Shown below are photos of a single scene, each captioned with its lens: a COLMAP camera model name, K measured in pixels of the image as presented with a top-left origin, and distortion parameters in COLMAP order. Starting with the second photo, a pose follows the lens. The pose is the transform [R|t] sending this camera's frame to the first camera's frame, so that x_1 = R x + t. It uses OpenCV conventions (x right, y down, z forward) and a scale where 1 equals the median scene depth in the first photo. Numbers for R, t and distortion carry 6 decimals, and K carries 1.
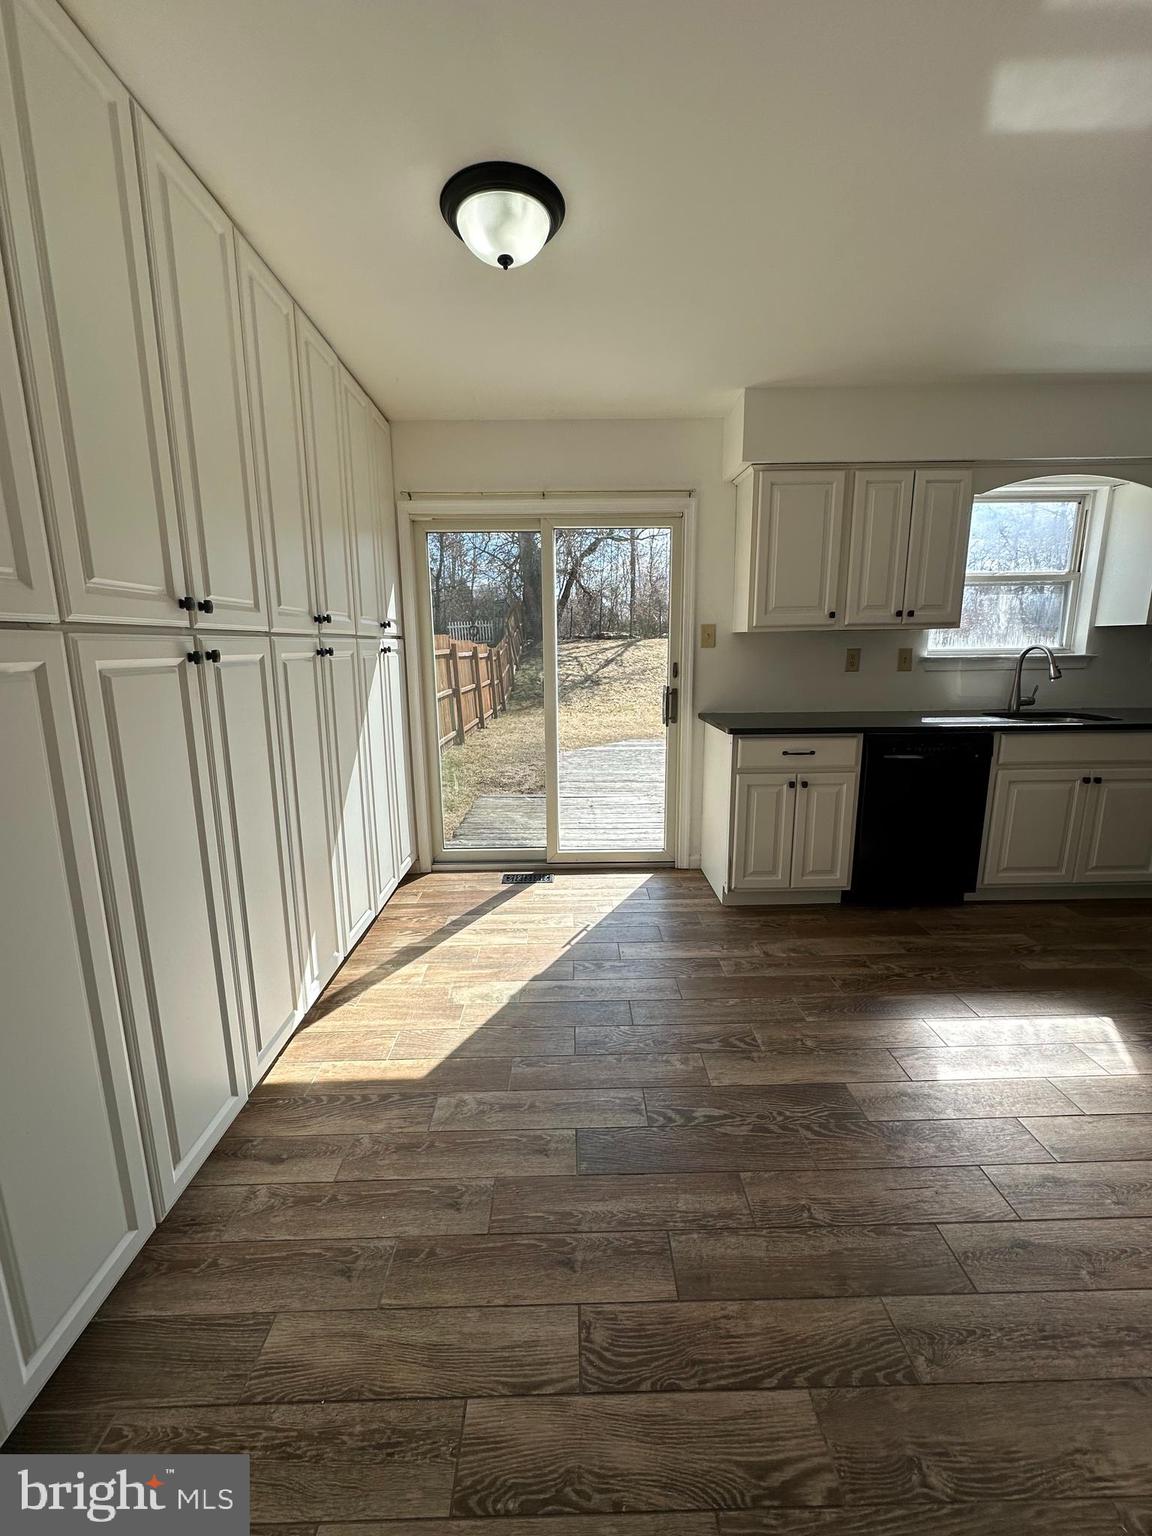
lens RADIAL K [[616.5, 0, 579.3], [0, 616.5, 759.9], [0, 0, 1]] dist [0.000519, 0.000259]
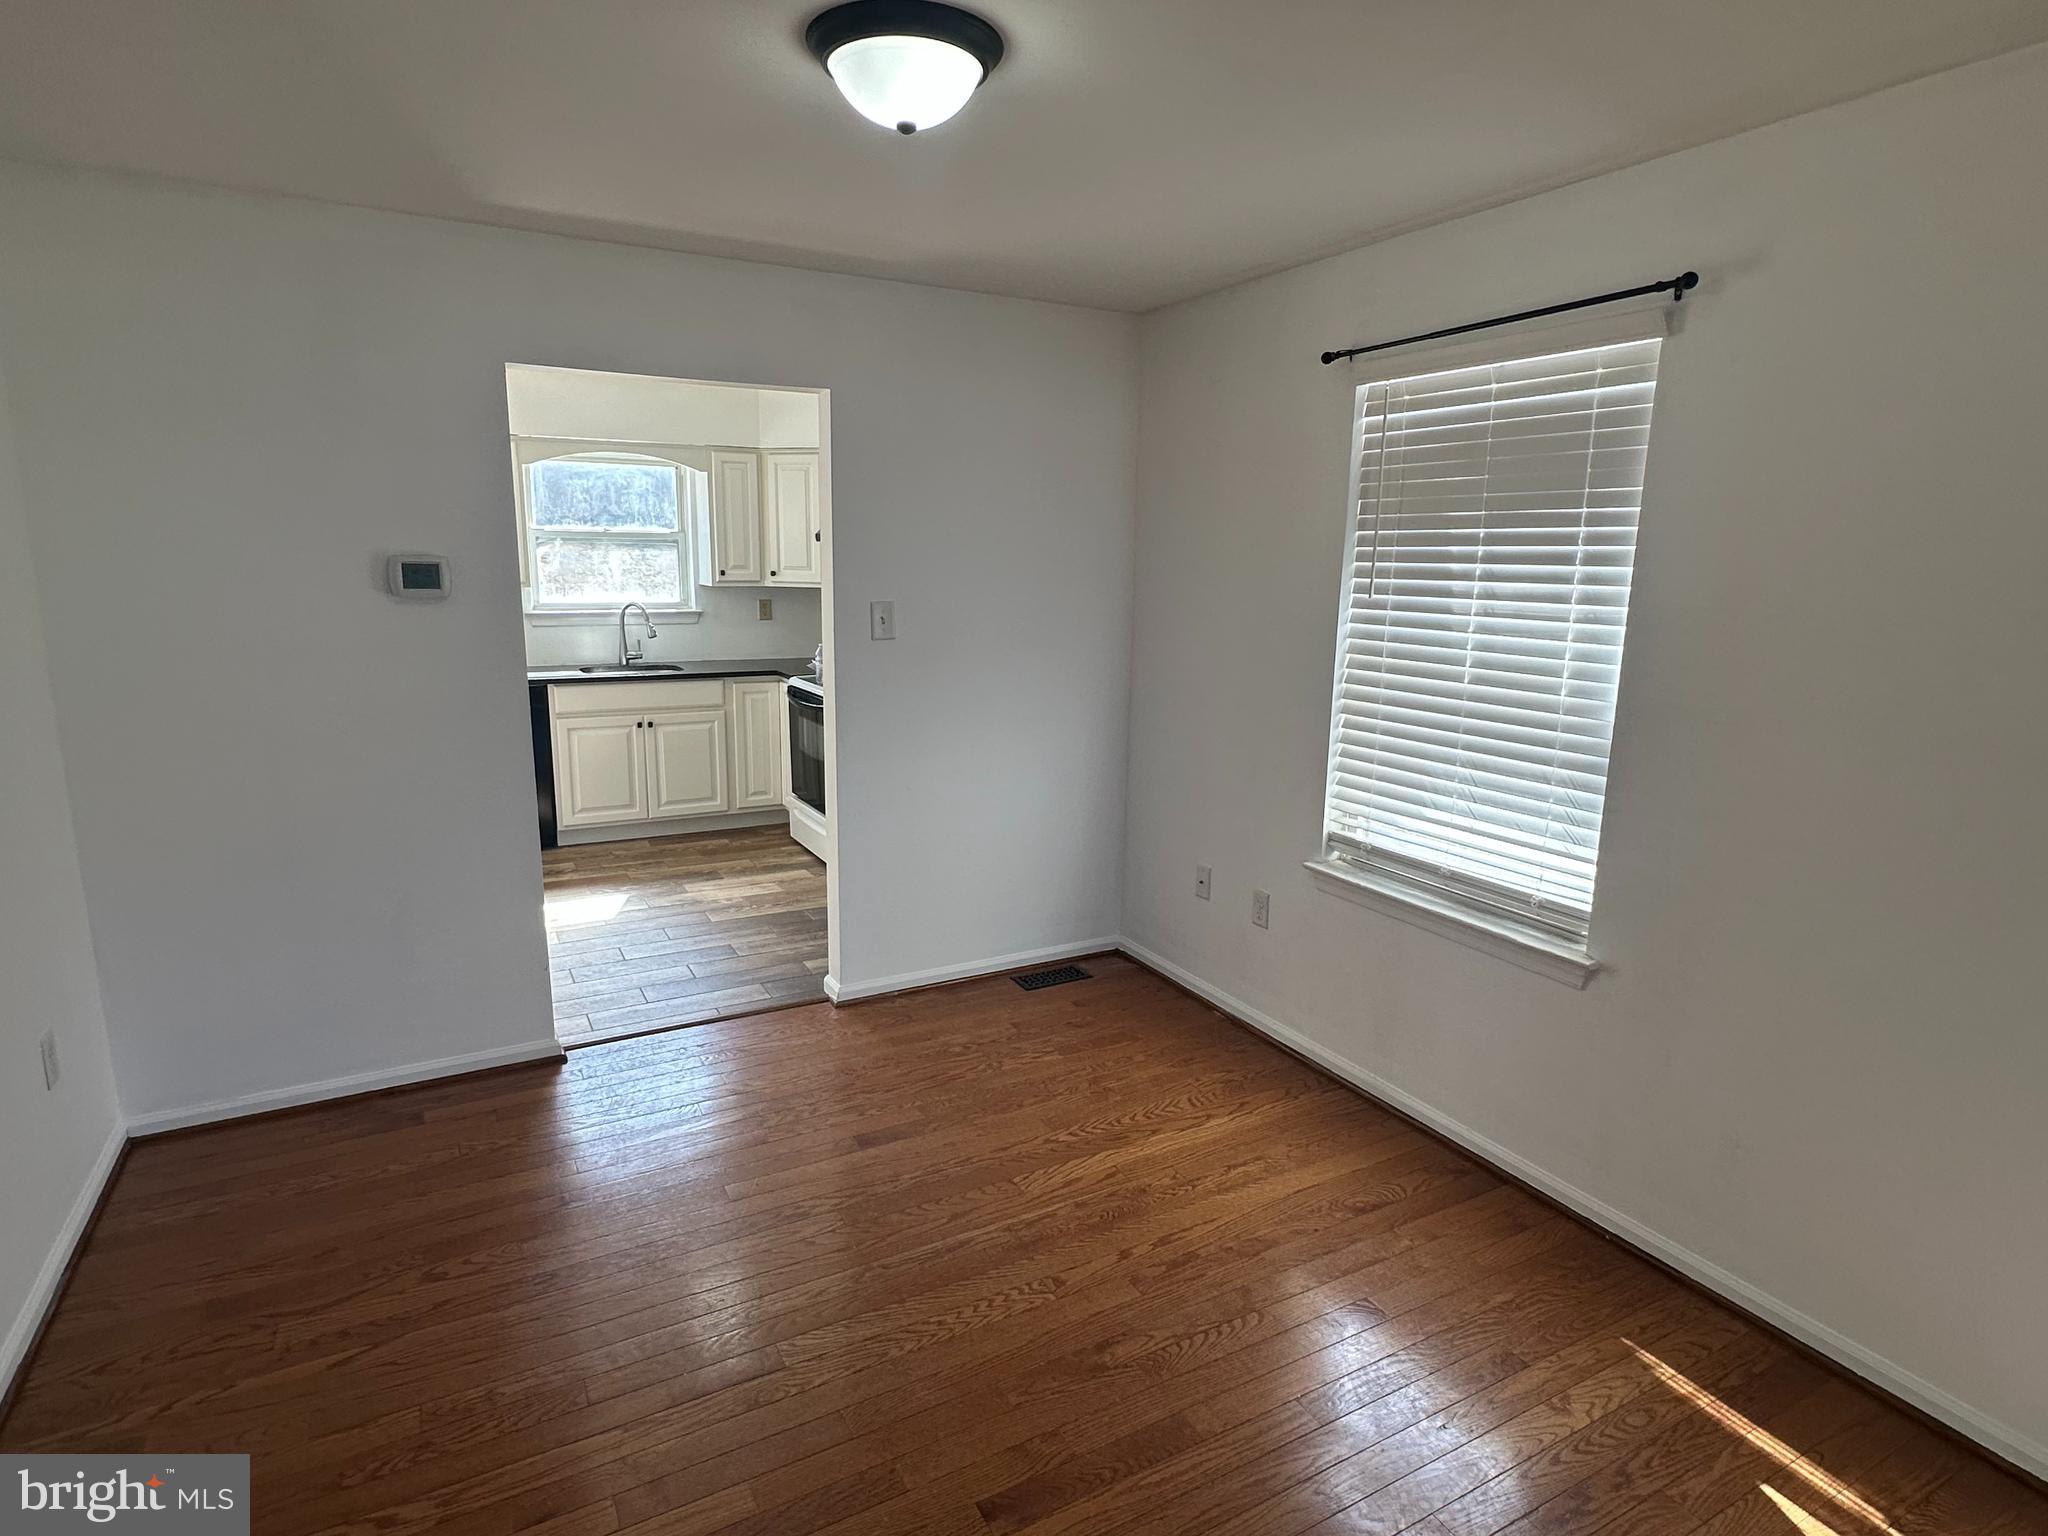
lens RADIAL K [[1084.5, 0, 1020.5], [0, 1084.5, 788.5], [0, 0, 1]] dist [0.004402, 0.000117]
pose [[0.878186, -0.075710, 0.472290, 0.488619], [0.062078, 0.997083, 0.044406, 0.104700], [-0.474274, -0.009678, 0.880324, -1.085640]]
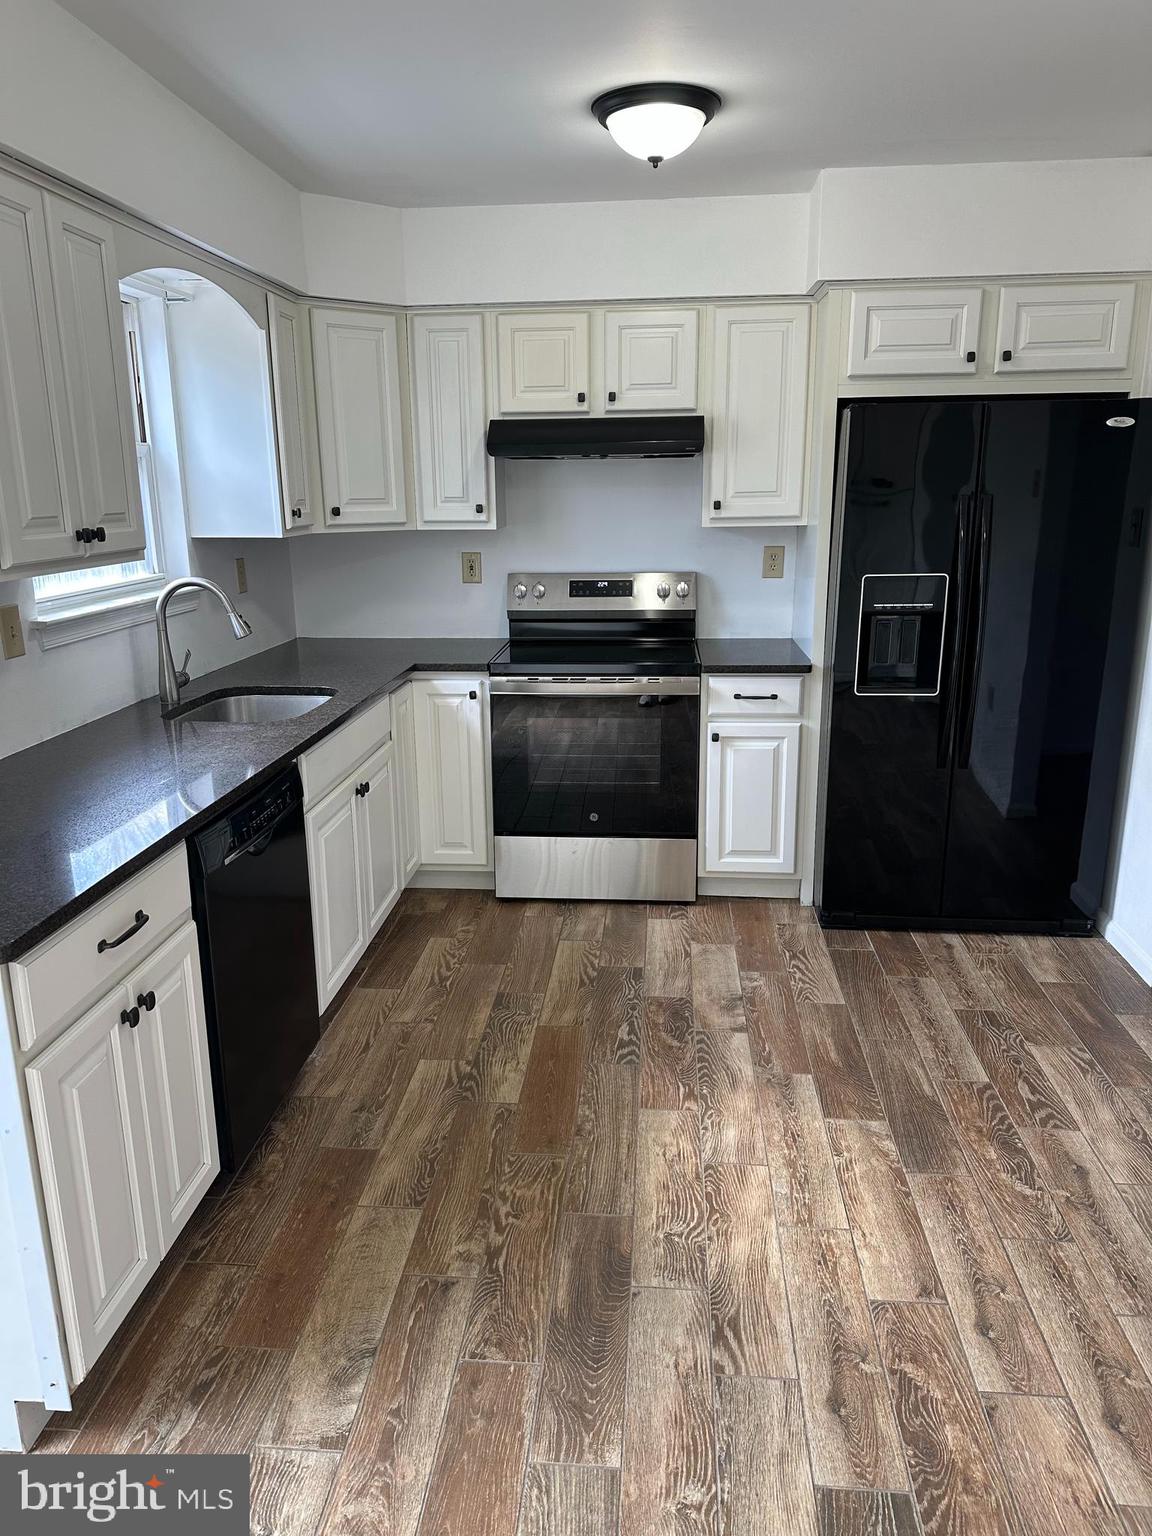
lens RADIAL K [[1056.9, 0, 575.9], [0, 1056.9, 762.4], [0, 0, 1]] dist [-0.012975, -0.003564]
pose [[0.099845, -0.246361, 0.964021, -0.194685], [0.189564, 0.955827, 0.224634, -0.196815], [-0.976779, 0.160315, 0.142135, 0.623138]]
